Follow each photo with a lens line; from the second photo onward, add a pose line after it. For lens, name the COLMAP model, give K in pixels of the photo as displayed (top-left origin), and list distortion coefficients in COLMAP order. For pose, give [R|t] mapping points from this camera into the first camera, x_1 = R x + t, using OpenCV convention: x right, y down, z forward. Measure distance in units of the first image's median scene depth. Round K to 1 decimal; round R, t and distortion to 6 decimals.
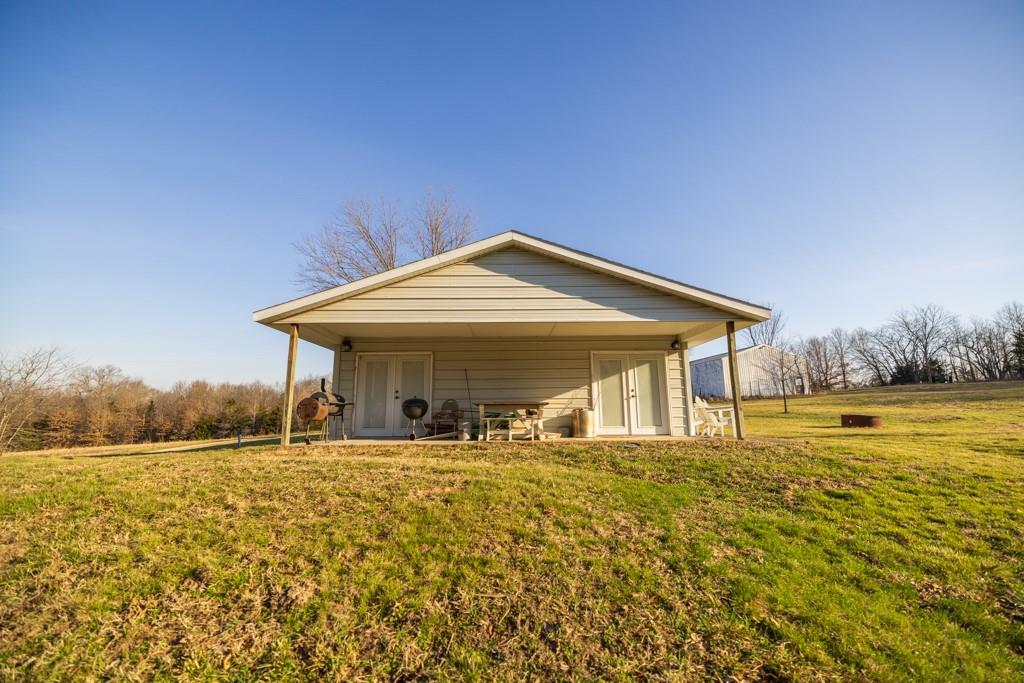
lens RADIAL K [[425.2, 0, 512.4], [0, 425.2, 340.2], [0, 0, 1]] dist [-0.001195, -0.000181]
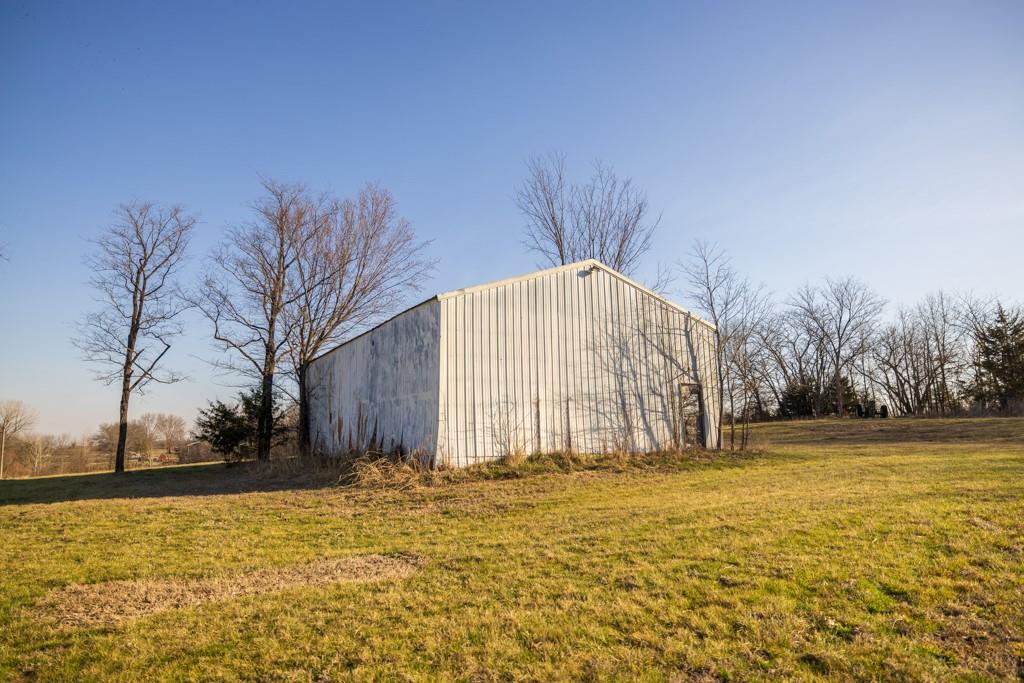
lens RADIAL K [[673.1, 0, 511.3], [0, 673.1, 340.0], [0, 0, 1]] dist [0.001129, 0.000107]
pose [[0.913112, 0.064993, 0.402495, 0.397677], [-0.065579, 0.997771, -0.012341, 0.073345], [-0.402400, -0.015126, 0.915339, 0.670193]]
